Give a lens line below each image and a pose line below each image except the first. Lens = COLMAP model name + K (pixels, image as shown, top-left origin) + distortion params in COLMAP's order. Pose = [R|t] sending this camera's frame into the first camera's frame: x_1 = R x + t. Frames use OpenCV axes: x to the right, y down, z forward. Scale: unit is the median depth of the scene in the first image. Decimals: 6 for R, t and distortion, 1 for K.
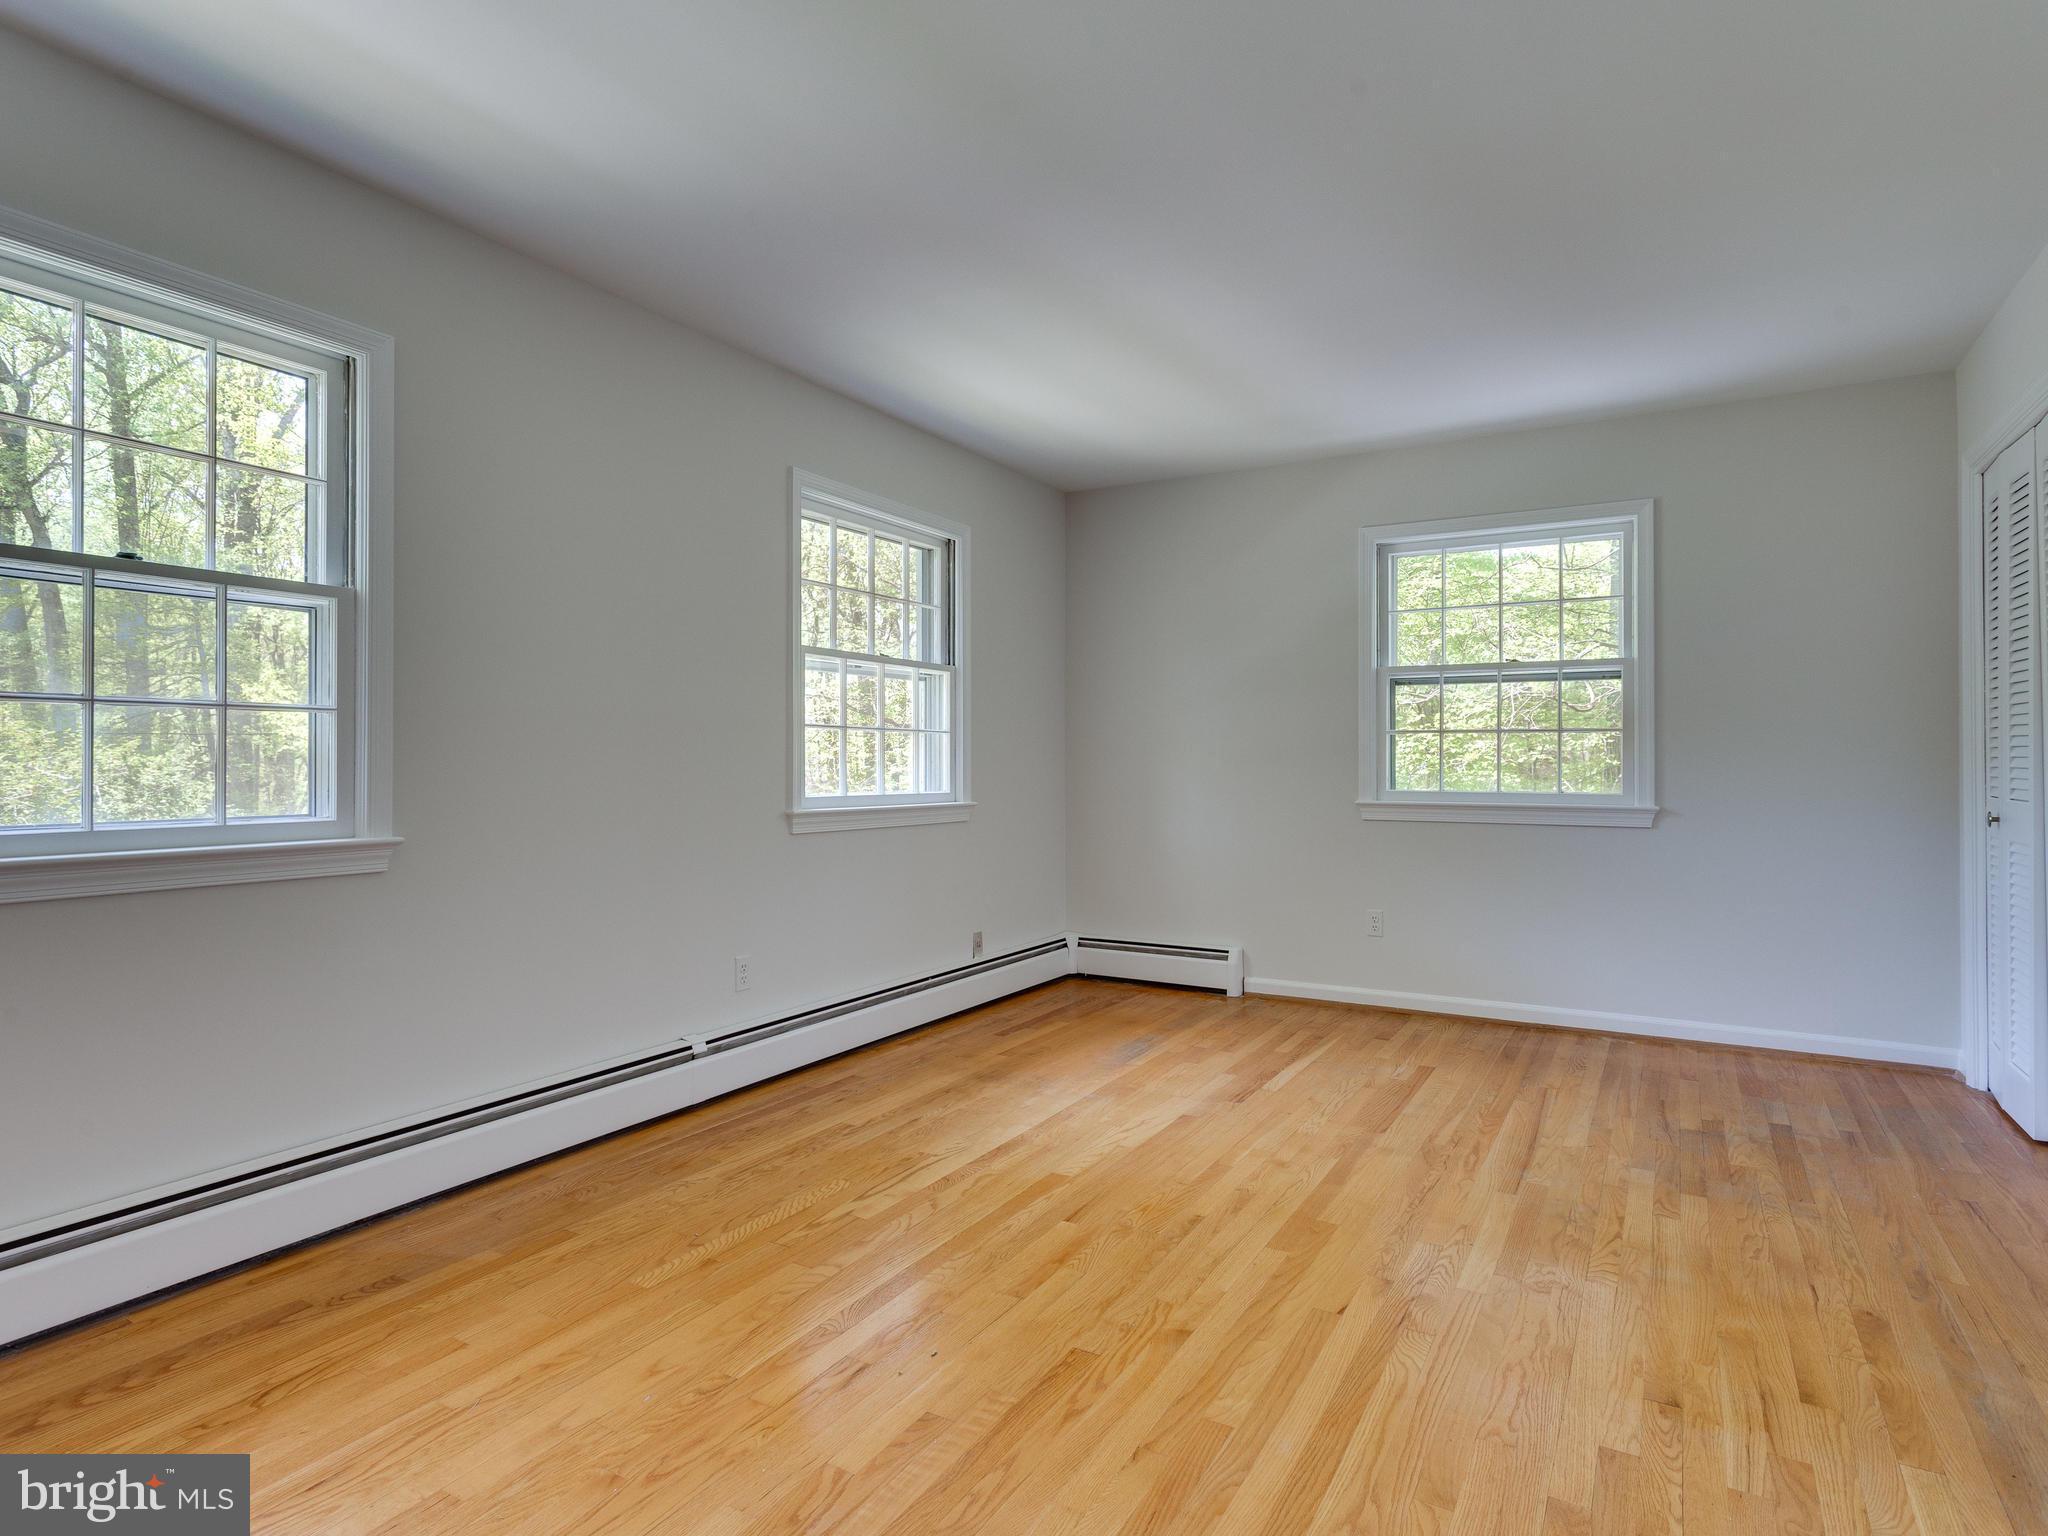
lens RADIAL K [[1105.7, 0, 1031.3], [0, 1105.7, 763.5], [0, 0, 1]] dist [0.002175, 0.001052]
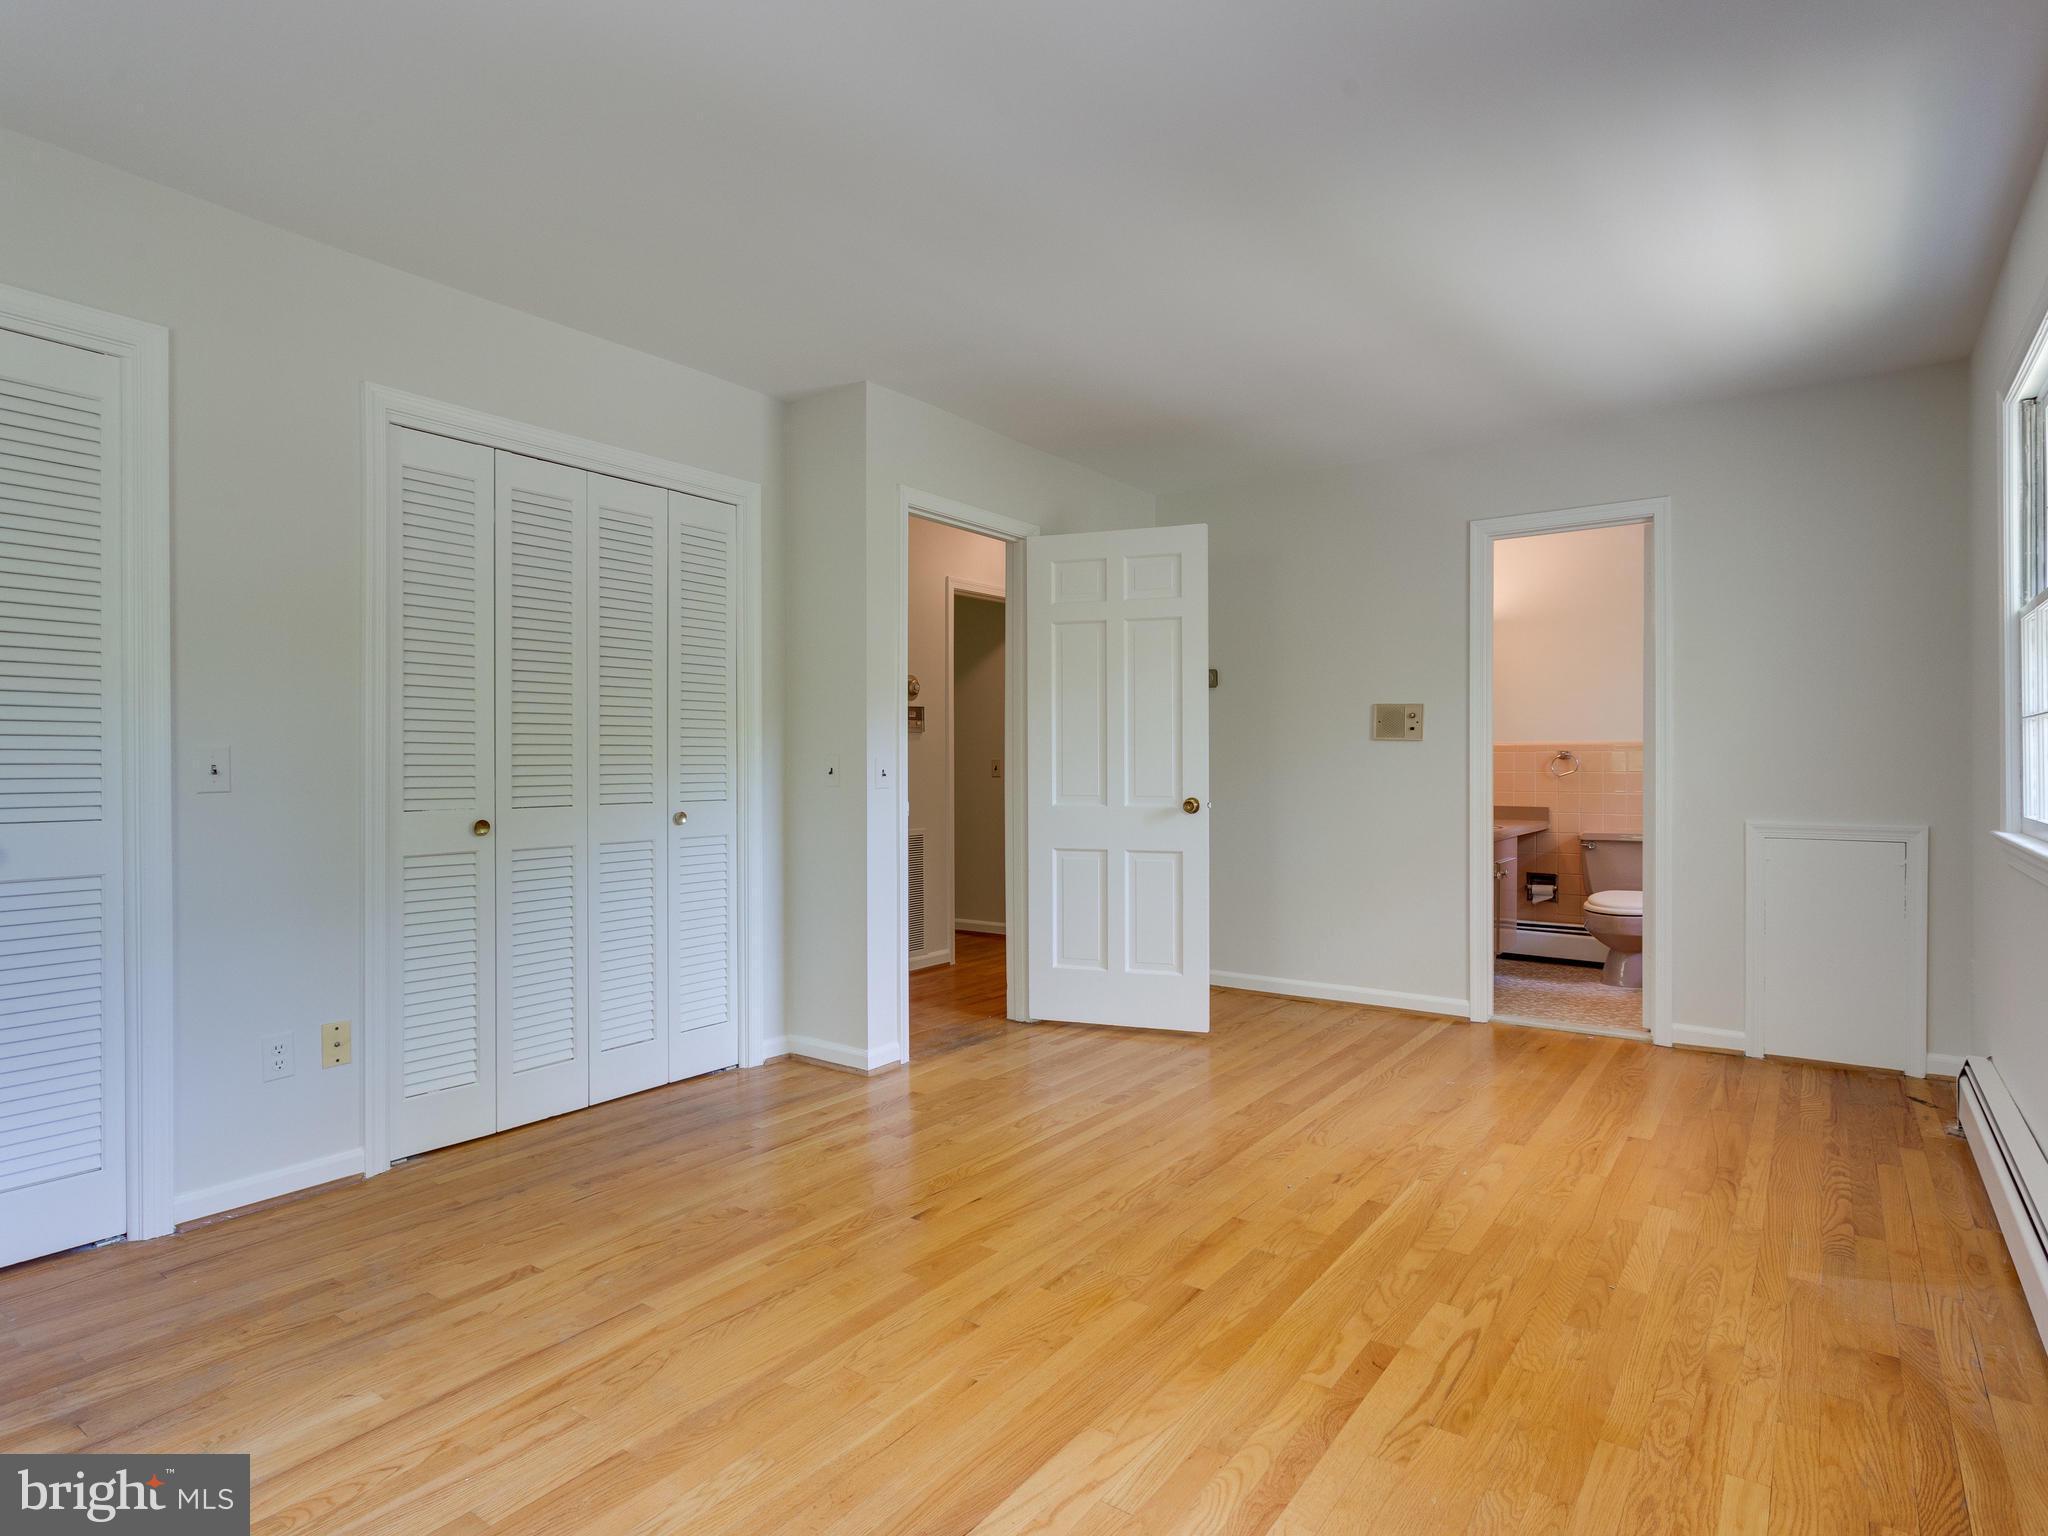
lens RADIAL K [[1105.7, 0, 1031.3], [0, 1105.7, 763.5], [0, 0, 1]] dist [0.002175, 0.001052]
pose [[-0.995286, 0.004975, 0.096855, 0.078622], [0.004605, 0.999981, -0.004053, -0.000625], [-0.096873, -0.003588, -0.995290, 1.905863]]
